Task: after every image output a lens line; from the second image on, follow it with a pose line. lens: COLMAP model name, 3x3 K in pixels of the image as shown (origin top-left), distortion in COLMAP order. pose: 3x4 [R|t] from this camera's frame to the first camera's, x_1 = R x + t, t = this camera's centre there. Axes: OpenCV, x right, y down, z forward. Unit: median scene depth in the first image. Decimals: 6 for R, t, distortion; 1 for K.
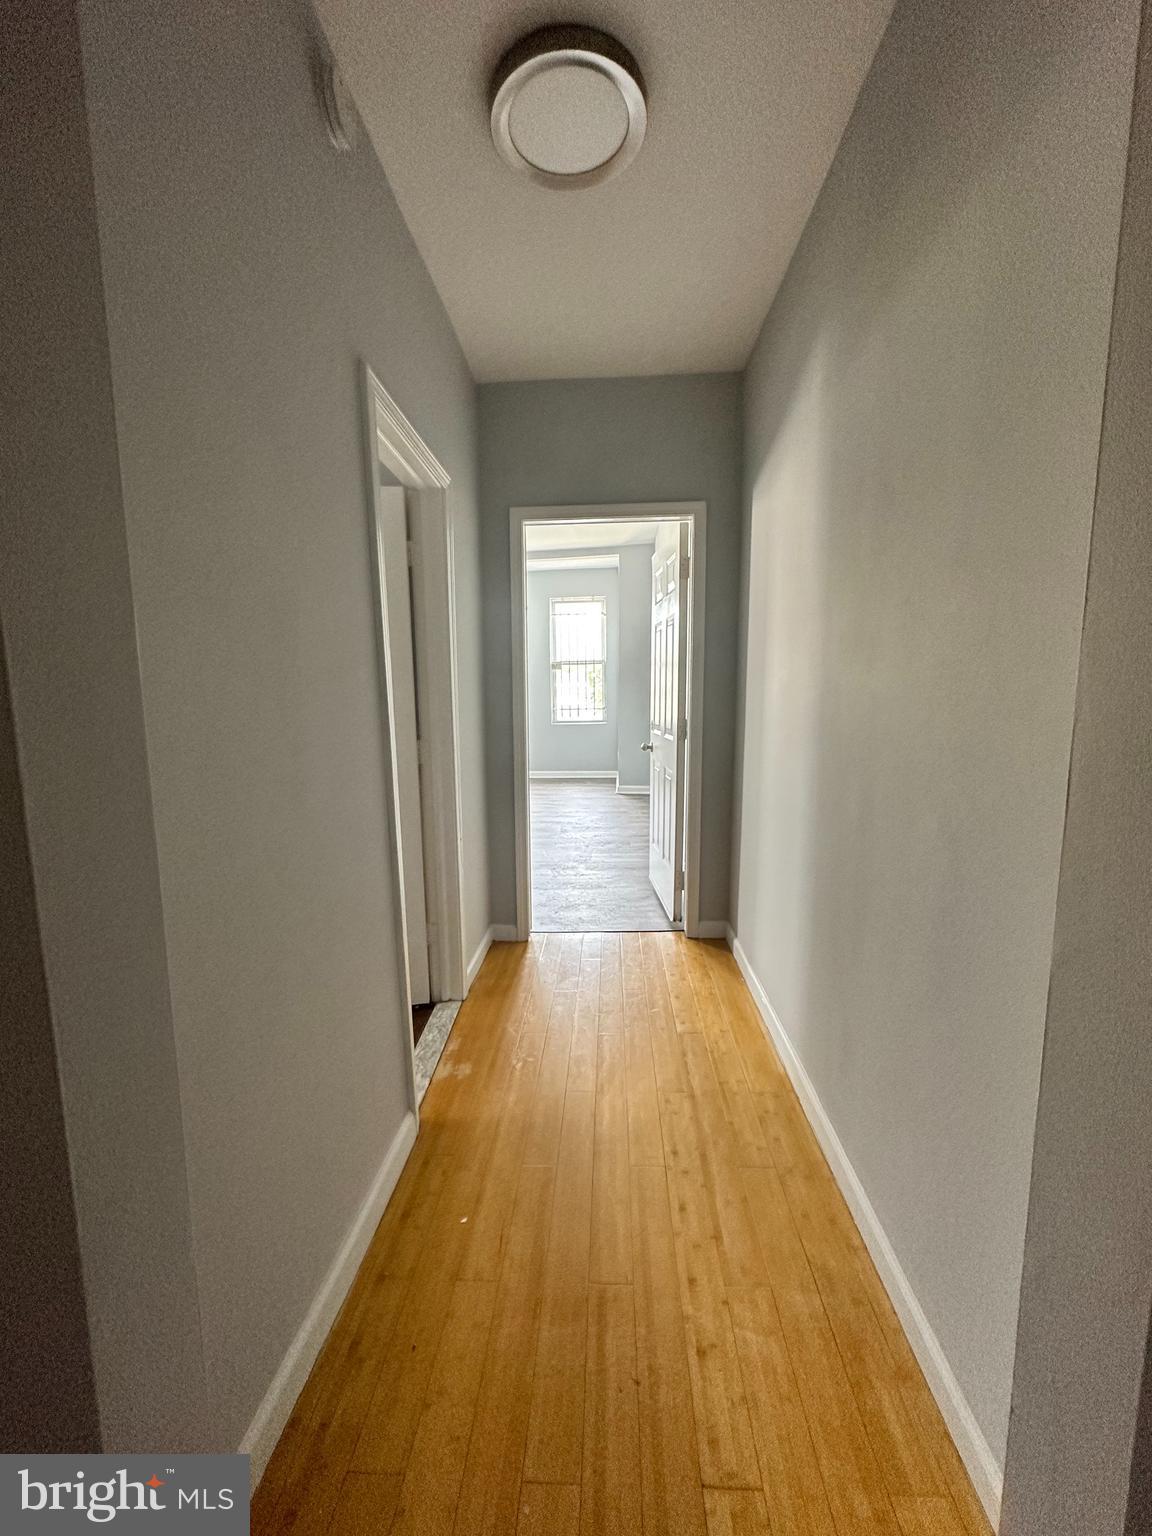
lens RADIAL K [[615.4, 0, 576.0], [0, 615.4, 768.0], [0, 0, 1]] dist [-0.001666, -0.000481]
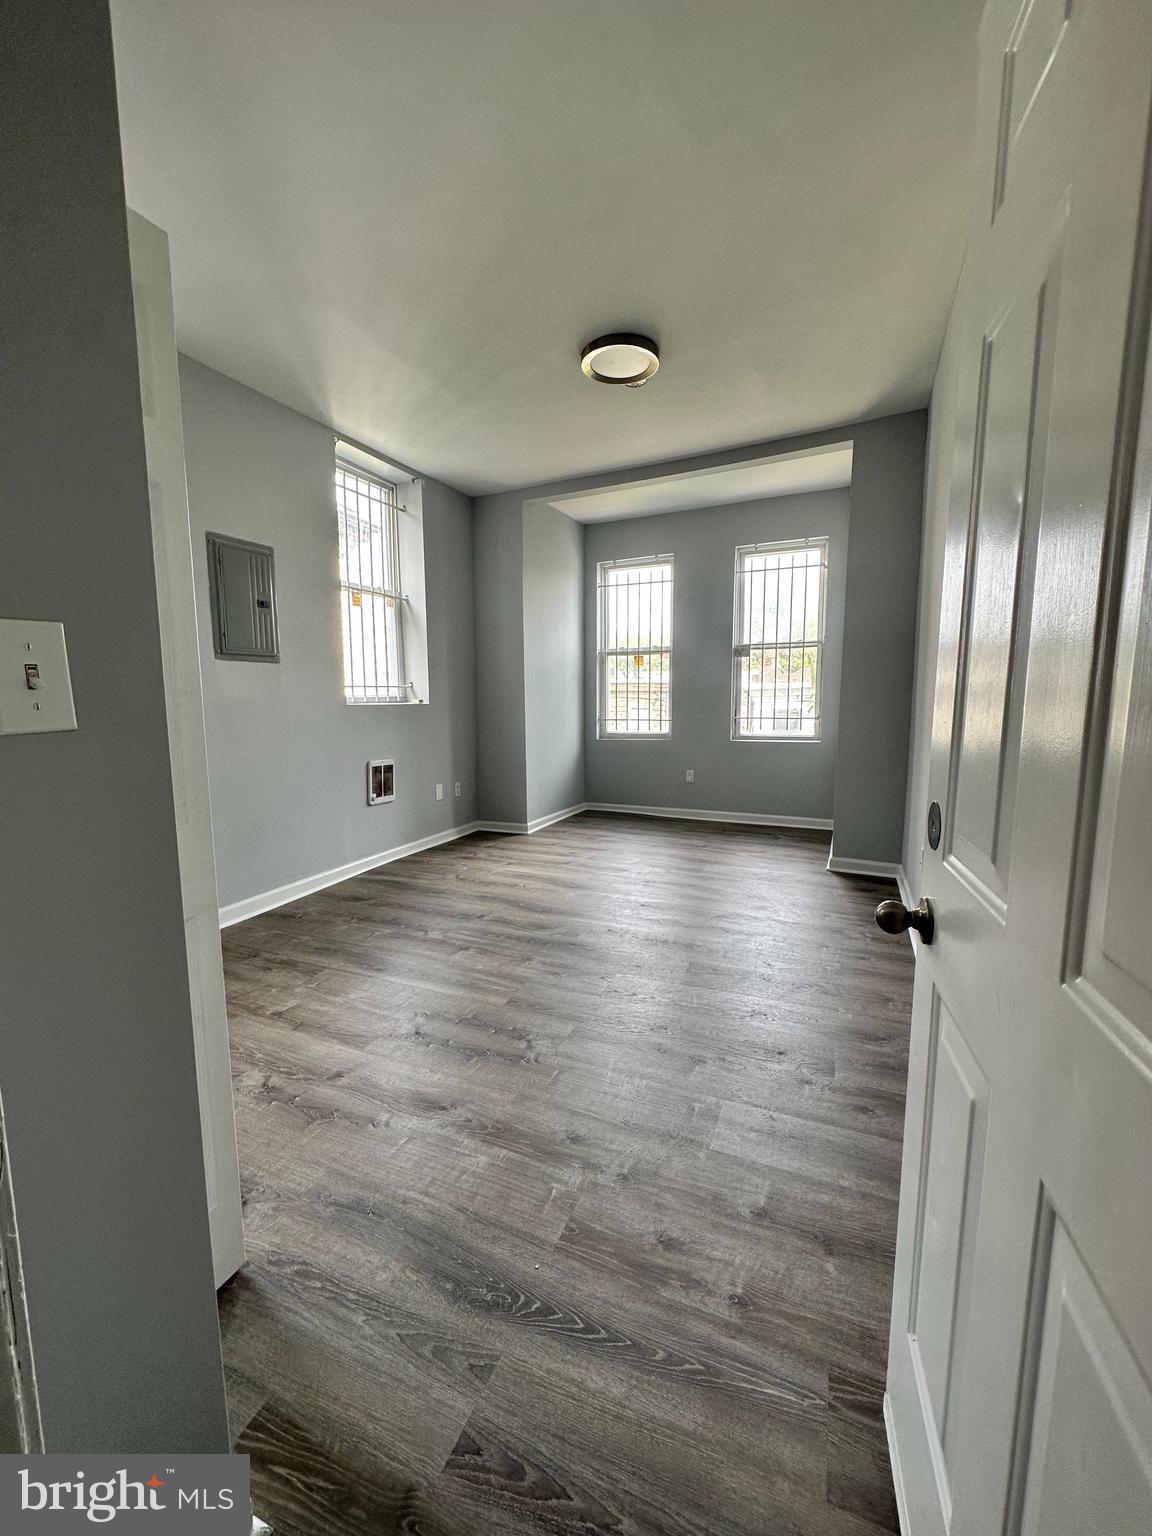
lens RADIAL K [[615.4, 0, 576.0], [0, 615.4, 768.0], [0, 0, 1]] dist [-0.001666, -0.000481]
pose [[0.935552, 0.043353, -0.350518, 0.037462], [-0.049662, 0.998725, -0.009026, -0.028276], [0.349680, 0.025852, 0.936512, 0.334283]]
